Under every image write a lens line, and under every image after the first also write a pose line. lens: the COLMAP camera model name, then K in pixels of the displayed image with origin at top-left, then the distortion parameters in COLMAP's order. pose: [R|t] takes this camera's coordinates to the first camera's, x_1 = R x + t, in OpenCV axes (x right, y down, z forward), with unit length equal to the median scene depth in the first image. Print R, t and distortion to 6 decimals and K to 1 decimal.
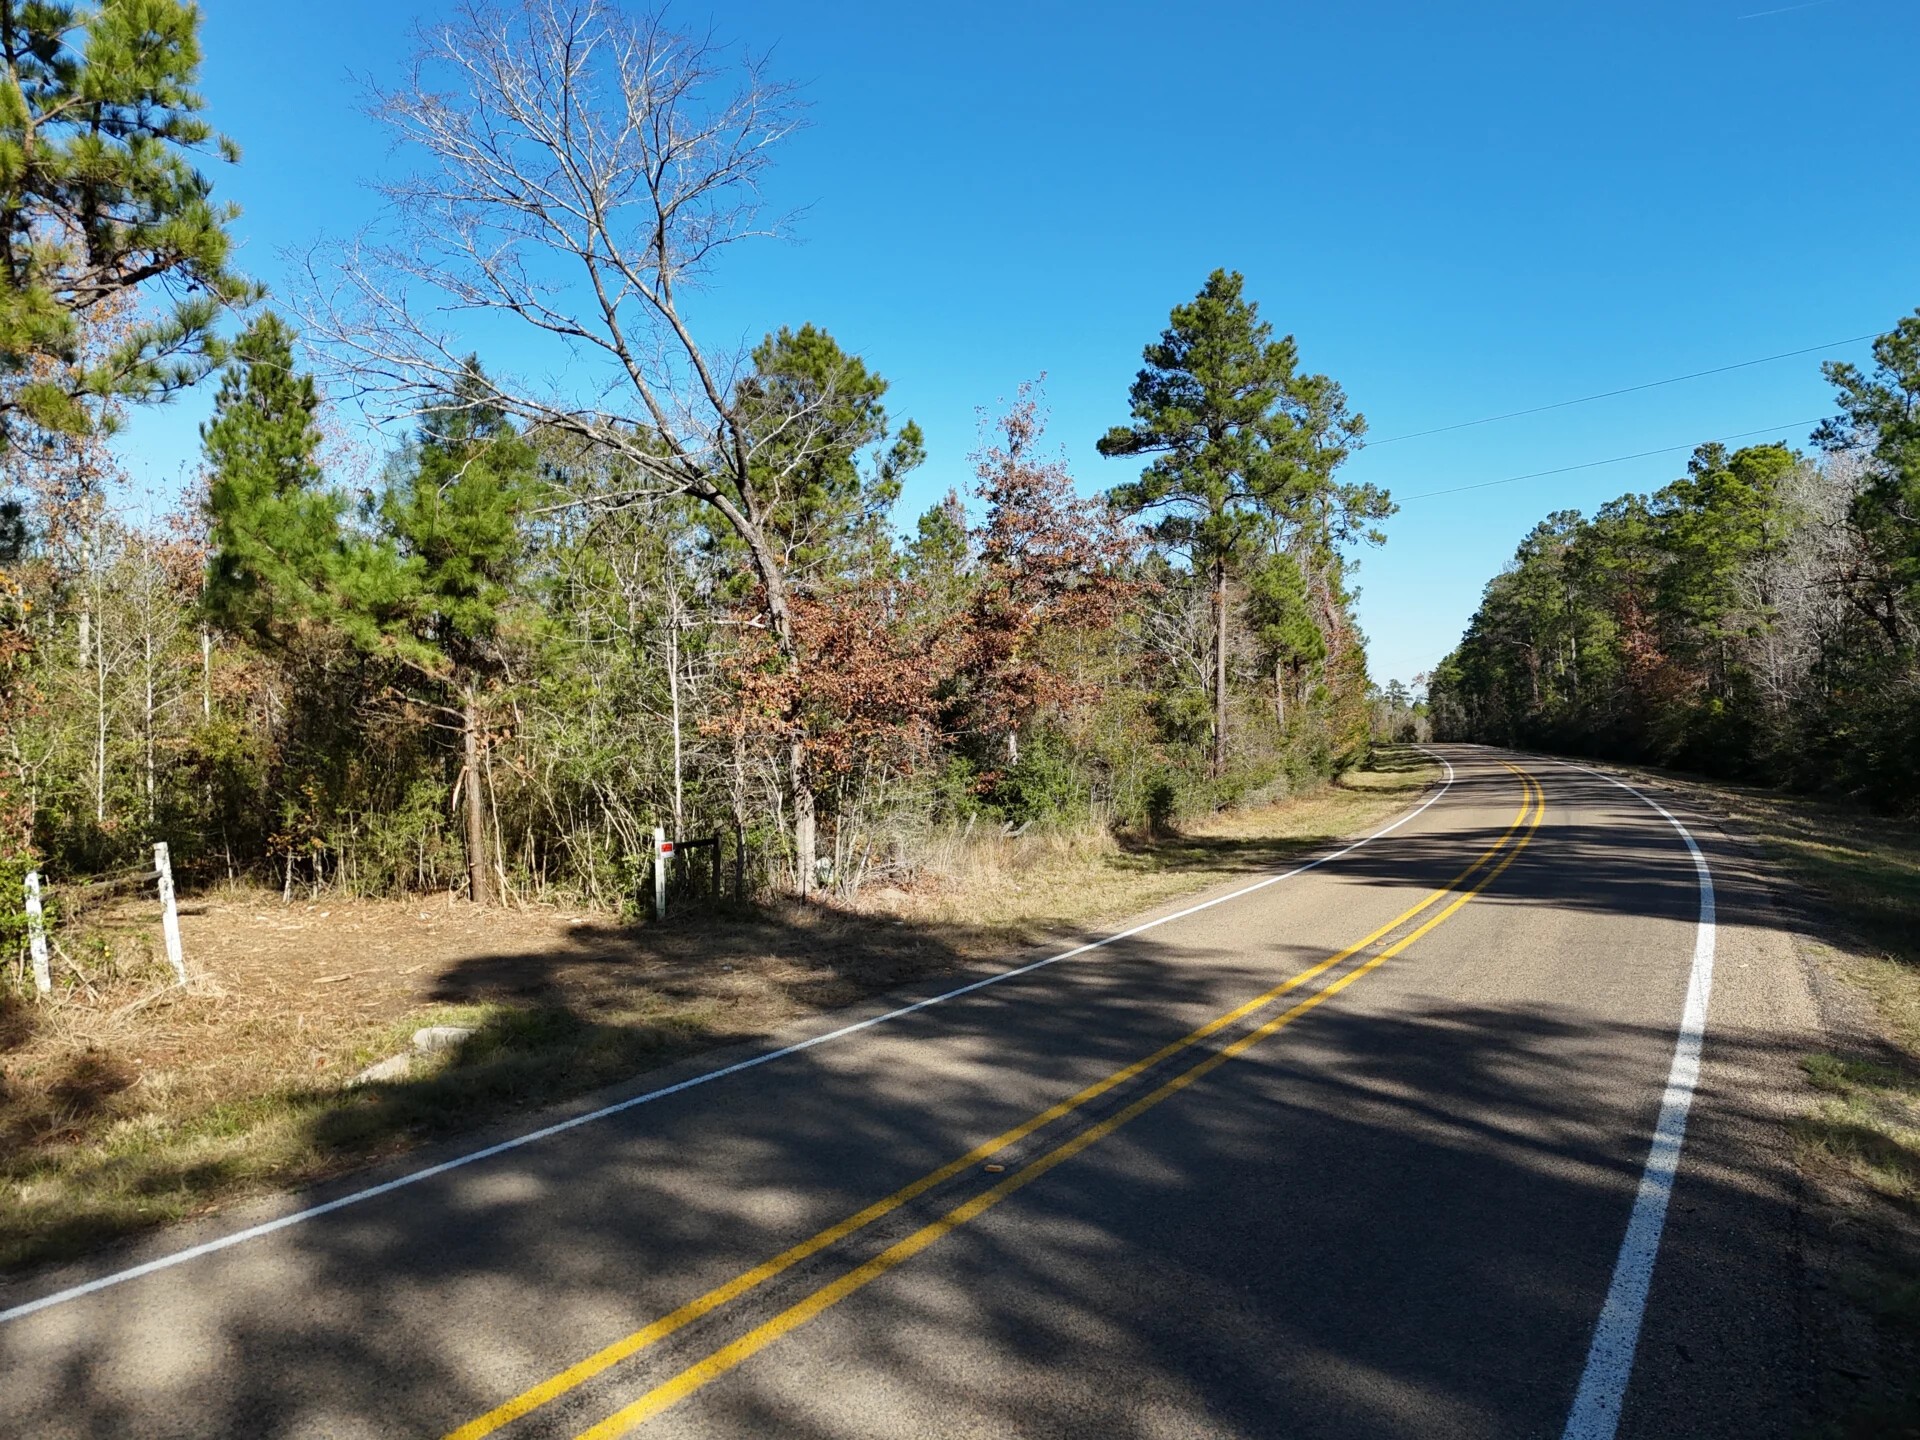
lens RADIAL K [[1442.9, 0, 960.0], [0, 1442.9, 720.0], [0, 0, 1]] dist [0.079694, 0.000569]
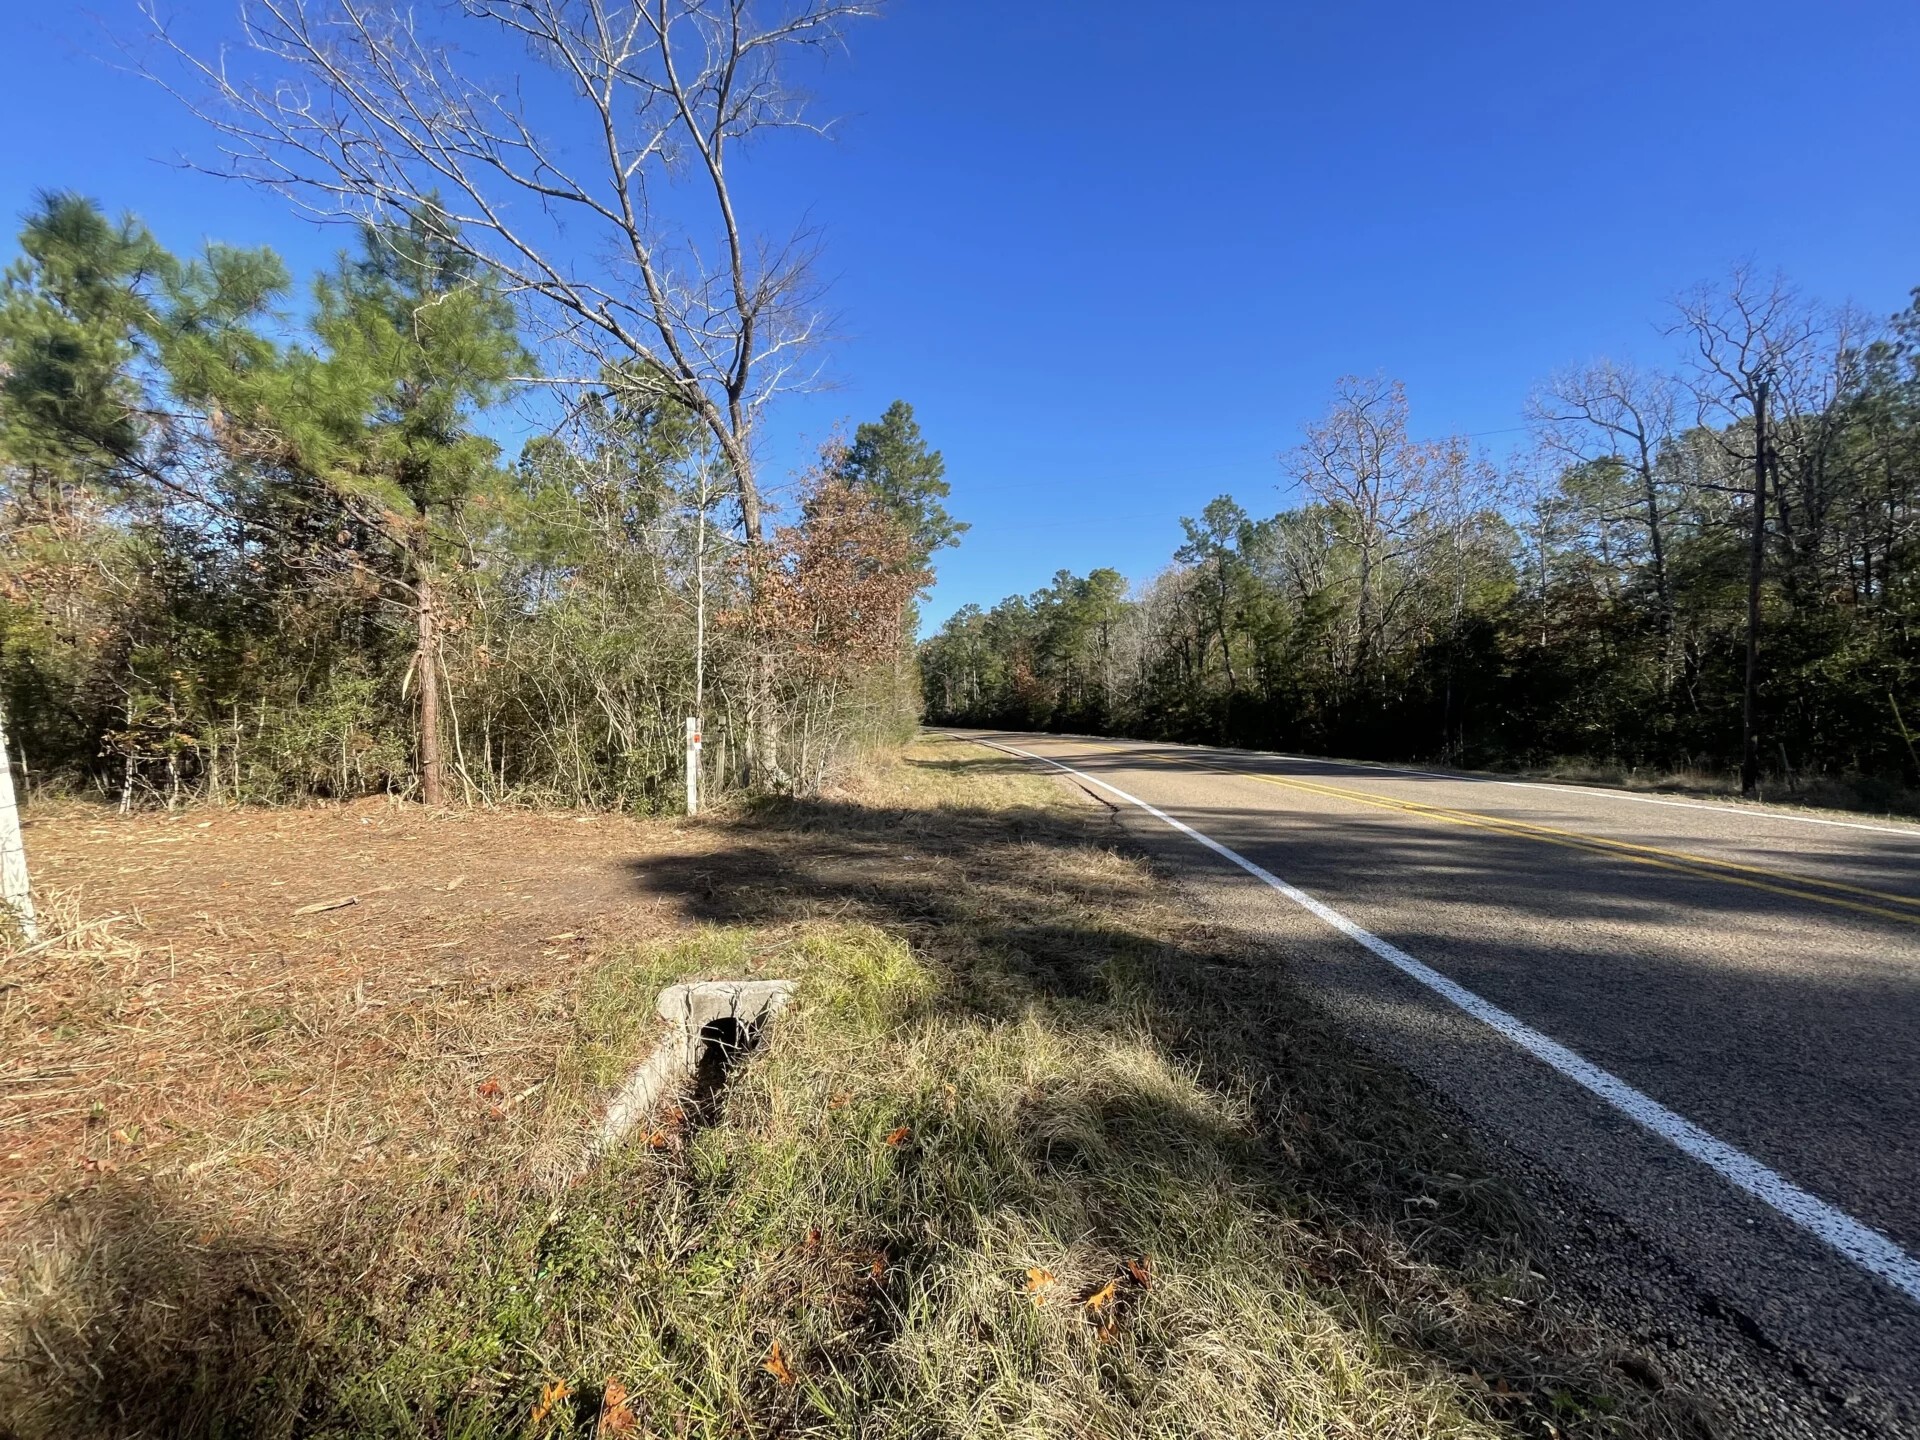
lens RADIAL K [[779.5, 0, 959.3], [0, 779.5, 715.1], [0, 0, 1]] dist [-0.002412, -0.000322]
pose [[0.895405, 0.022264, 0.444696, -0.243782], [-0.019672, 0.999752, -0.010441, 0.065769], [-0.444818, 0.000601, 0.895621, 0.416466]]
